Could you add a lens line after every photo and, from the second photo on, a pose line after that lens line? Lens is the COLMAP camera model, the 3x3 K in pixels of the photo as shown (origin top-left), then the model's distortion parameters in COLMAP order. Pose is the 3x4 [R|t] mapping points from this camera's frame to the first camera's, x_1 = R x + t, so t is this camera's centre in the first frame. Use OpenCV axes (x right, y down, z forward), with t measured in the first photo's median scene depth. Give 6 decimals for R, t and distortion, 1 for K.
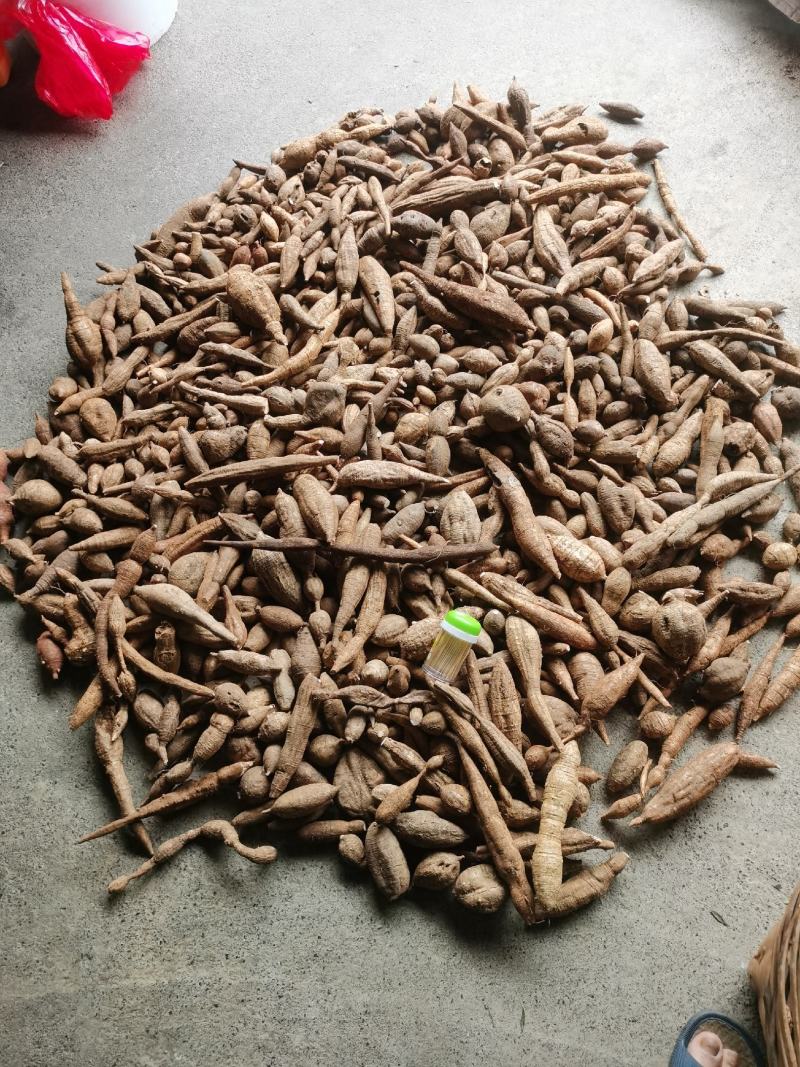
lens RADIAL K [[822.8, 0, 402.1], [0, 822.8, 531.6], [0, 0, 1]] dist [0.048339, -0.051819]
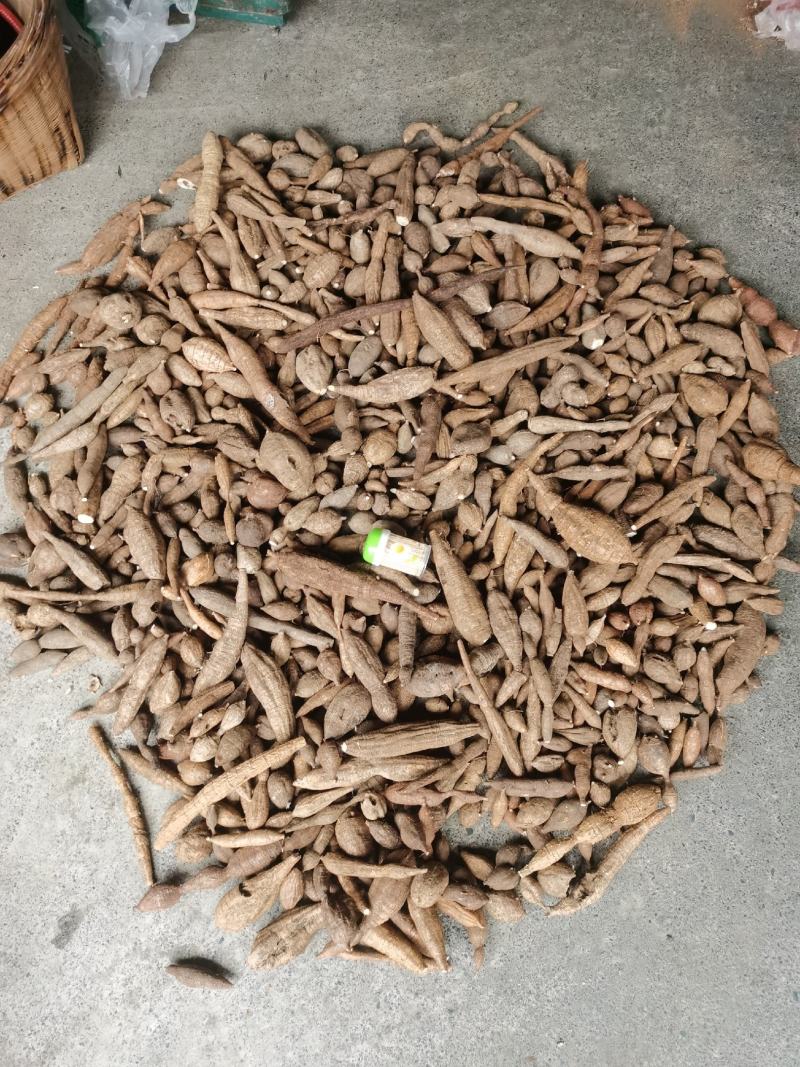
lens RADIAL K [[822.8, 0, 402.1], [0, 822.8, 531.6], [0, 0, 1]] dist [0.048339, -0.051819]
pose [[-0.962890, 0.268087, 0.031179, -0.016278], [-0.170081, -0.692425, 0.701156, -0.860156], [0.209560, 0.669833, 0.712326, 0.346930]]
